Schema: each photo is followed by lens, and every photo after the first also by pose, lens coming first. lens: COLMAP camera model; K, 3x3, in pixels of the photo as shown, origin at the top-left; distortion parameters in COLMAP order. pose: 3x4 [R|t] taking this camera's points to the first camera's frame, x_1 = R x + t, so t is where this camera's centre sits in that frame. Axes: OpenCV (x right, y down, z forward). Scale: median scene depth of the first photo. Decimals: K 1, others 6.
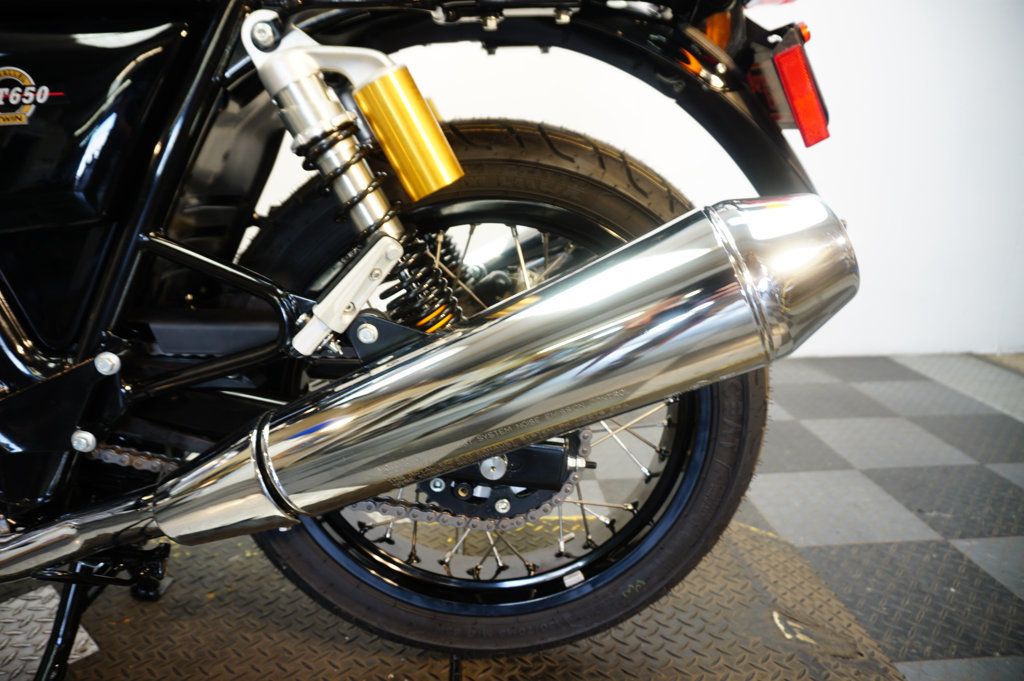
lens RADIAL K [[682.9, 0, 510.1], [0, 682.9, 340.2], [0, 0, 1]] dist [-0.040169, 0.029363]
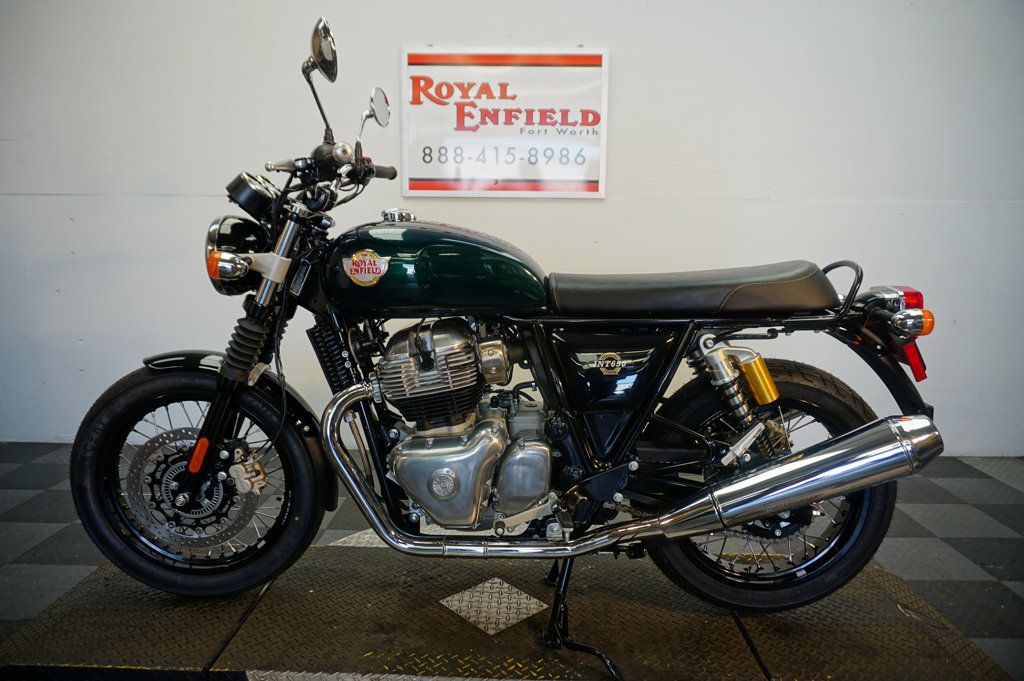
lens RADIAL K [[664.1, 0, 526.3], [0, 664.1, 347.4], [0, 0, 1]] dist [-0.038623, 0.024736]
pose [[0.997247, 0.017834, -0.071977, -0.476586], [-0.025816, 0.993425, -0.111532, -0.067181], [0.069514, 0.113083, 0.991151, -0.874846]]
